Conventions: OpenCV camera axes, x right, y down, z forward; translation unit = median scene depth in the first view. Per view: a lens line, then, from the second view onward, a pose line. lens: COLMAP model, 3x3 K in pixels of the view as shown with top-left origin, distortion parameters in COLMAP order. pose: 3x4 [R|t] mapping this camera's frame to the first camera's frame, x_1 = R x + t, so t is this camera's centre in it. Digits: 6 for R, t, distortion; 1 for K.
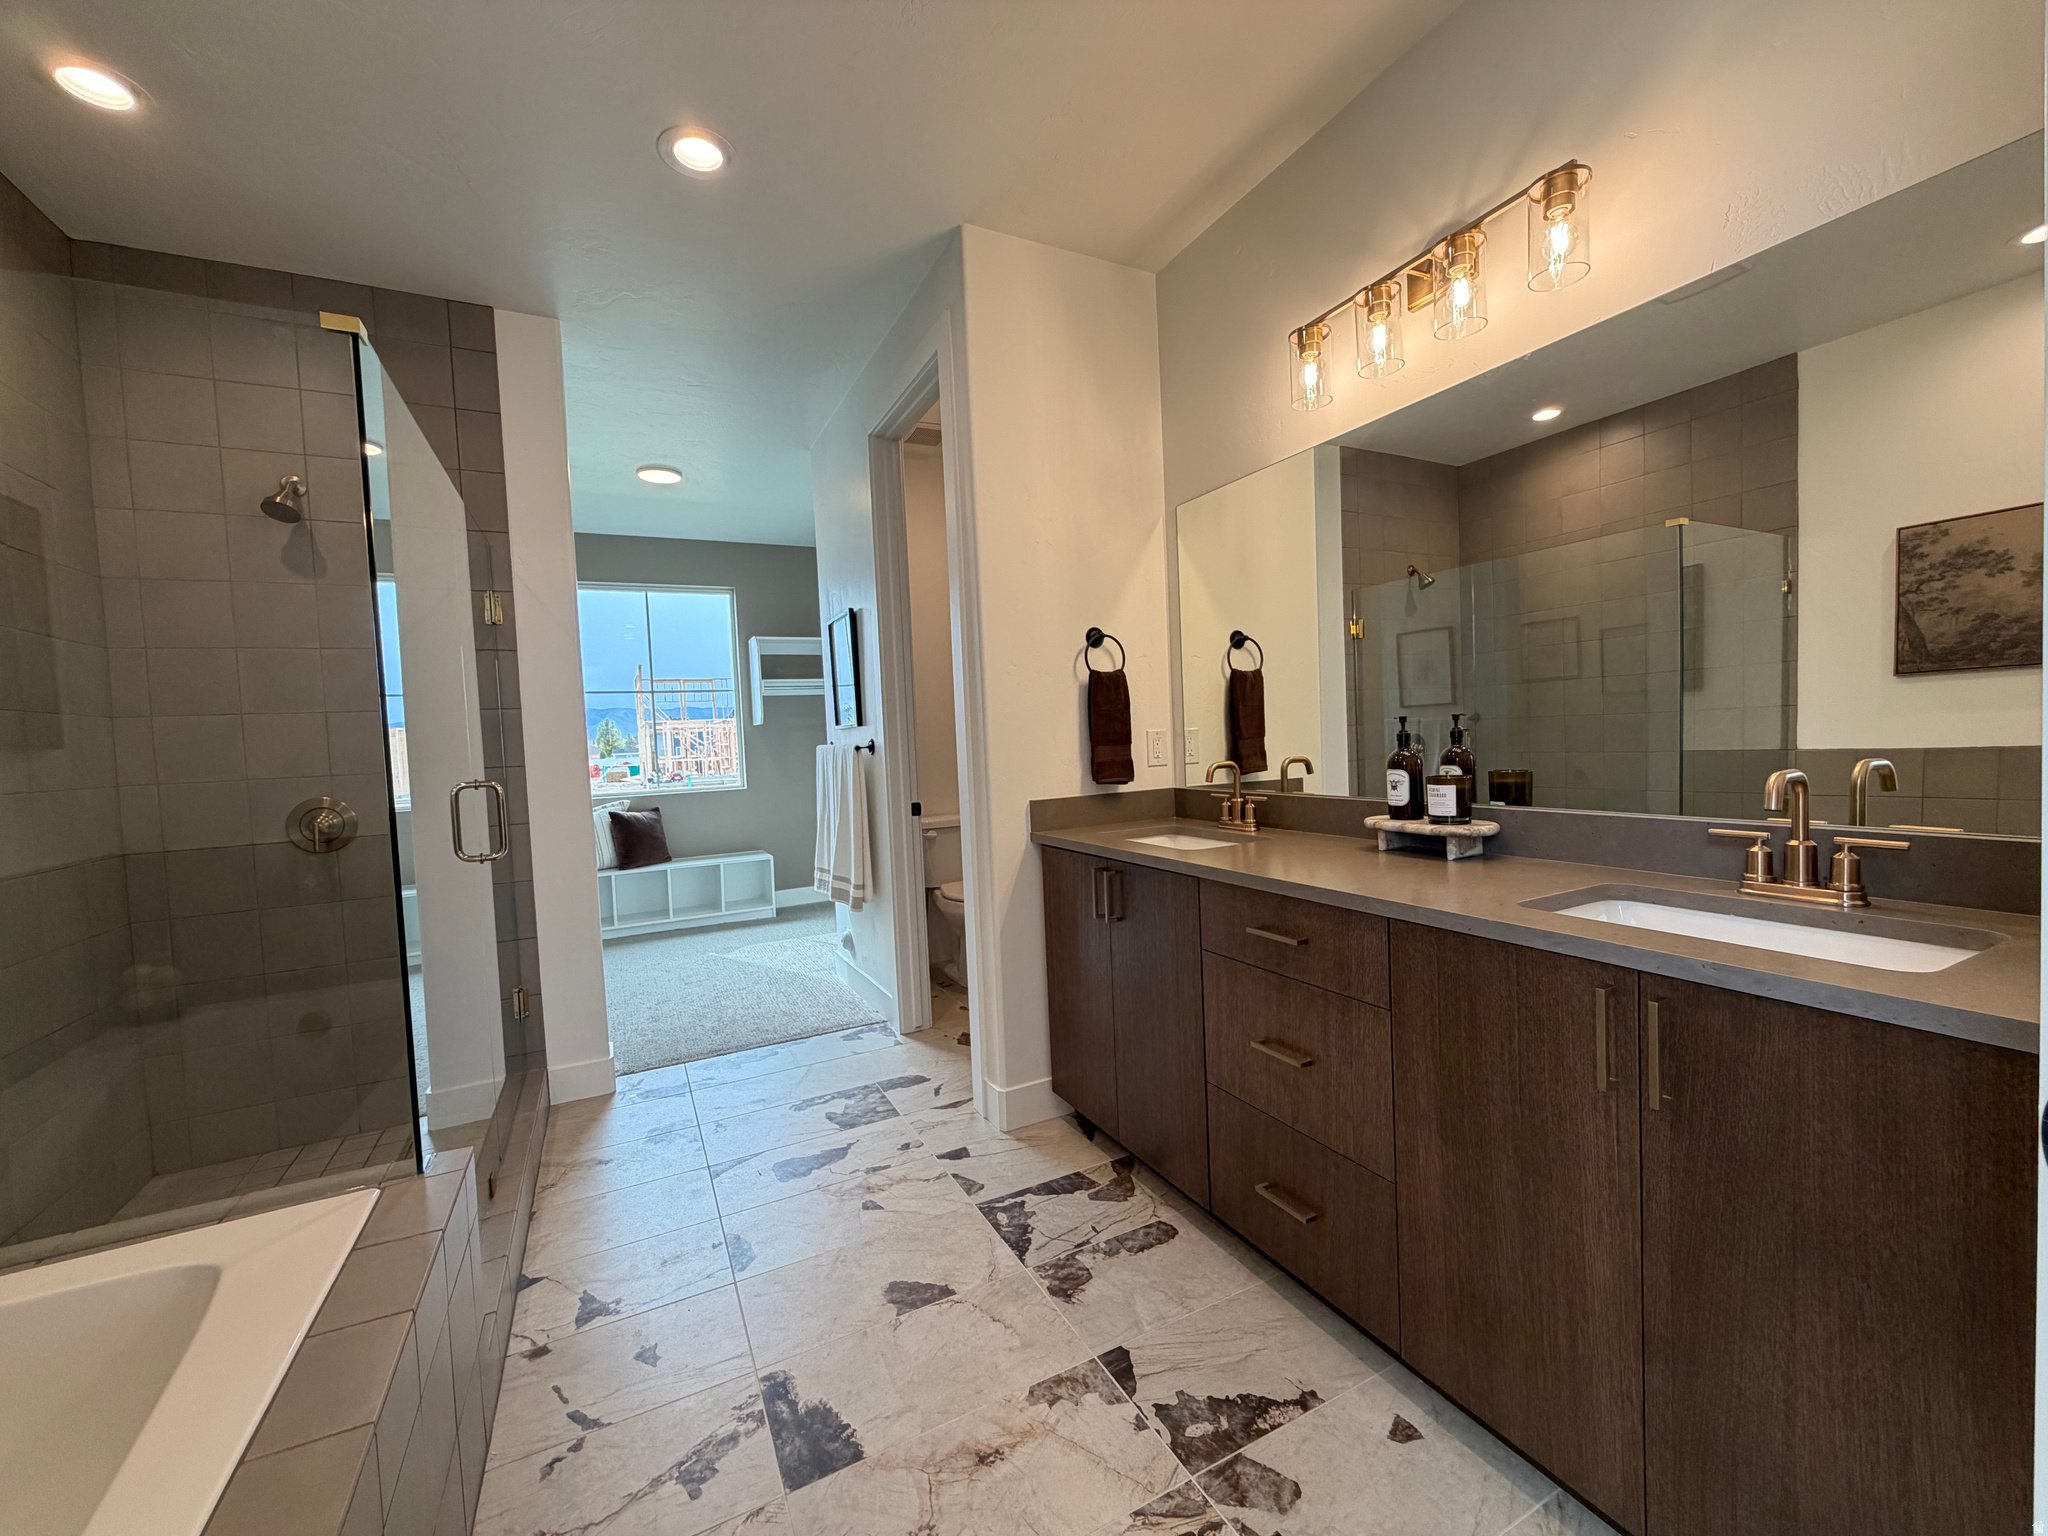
lens RADIAL K [[809.5, 0, 1017.2], [0, 809.5, 767.3], [0, 0, 1]] dist [-0.000635, -0.000018]
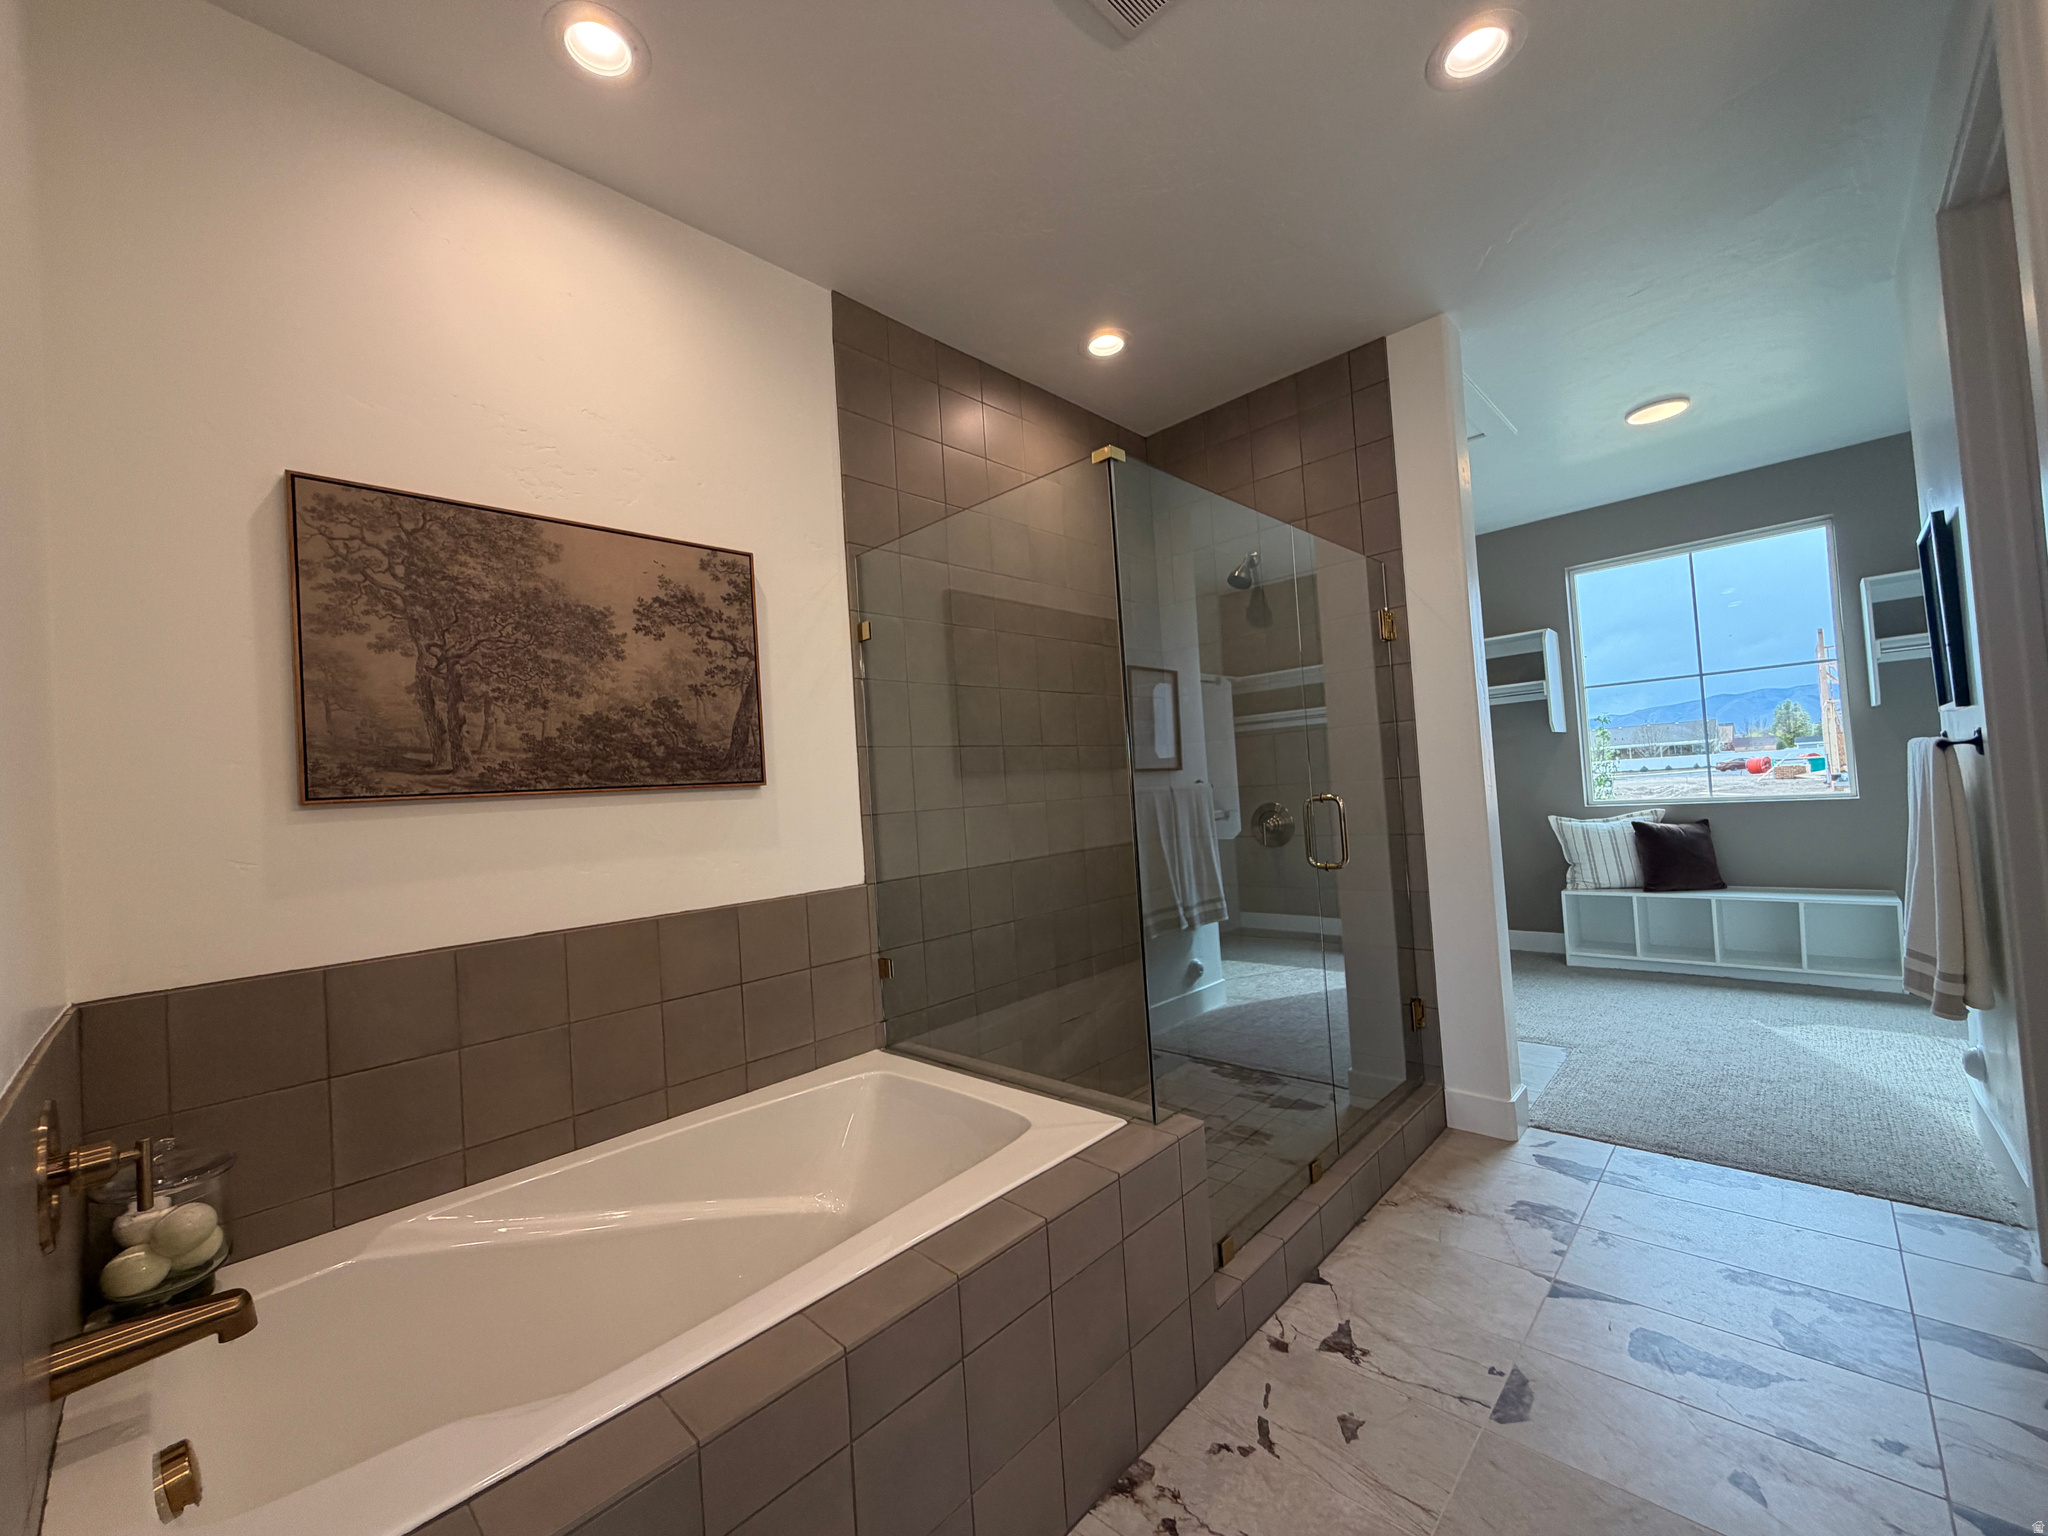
lens RADIAL K [[809.5, 0, 1017.2], [0, 809.5, 767.3], [0, 0, 1]] dist [-0.000635, -0.000018]
pose [[0.336409, -0.007342, -0.941687, 0.146643], [0.012713, 0.999914, -0.003254, -0.014544], [0.941630, -0.010877, 0.336473, 0.169218]]
